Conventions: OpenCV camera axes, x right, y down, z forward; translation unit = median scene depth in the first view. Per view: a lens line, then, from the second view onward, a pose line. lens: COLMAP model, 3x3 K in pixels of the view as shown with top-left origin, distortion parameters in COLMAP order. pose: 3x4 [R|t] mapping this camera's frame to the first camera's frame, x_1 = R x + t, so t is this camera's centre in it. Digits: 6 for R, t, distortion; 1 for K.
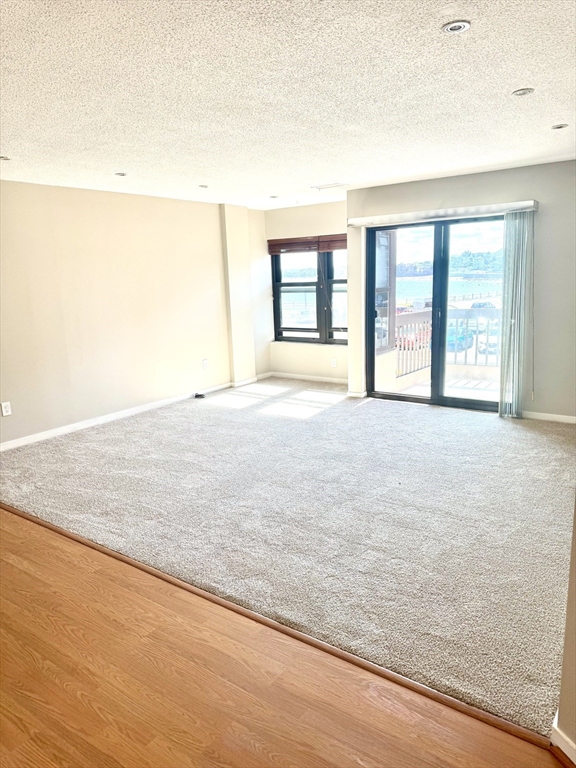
lens RADIAL K [[540.7, 0, 288.0], [0, 540.7, 384.0], [0, 0, 1]] dist [0.082633, -0.099455]
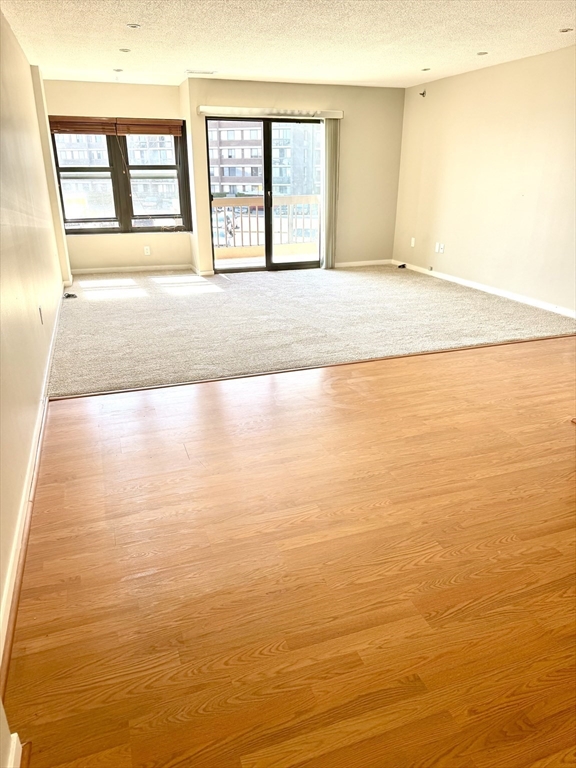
lens RADIAL K [[540.7, 0, 288.0], [0, 540.7, 384.0], [0, 0, 1]] dist [0.082633, -0.099455]
pose [[0.577901, -0.269623, 0.770281, -0.656229], [0.143766, 0.962722, 0.229123, 0.006725], [-0.803344, -0.021670, 0.595121, 0.155493]]
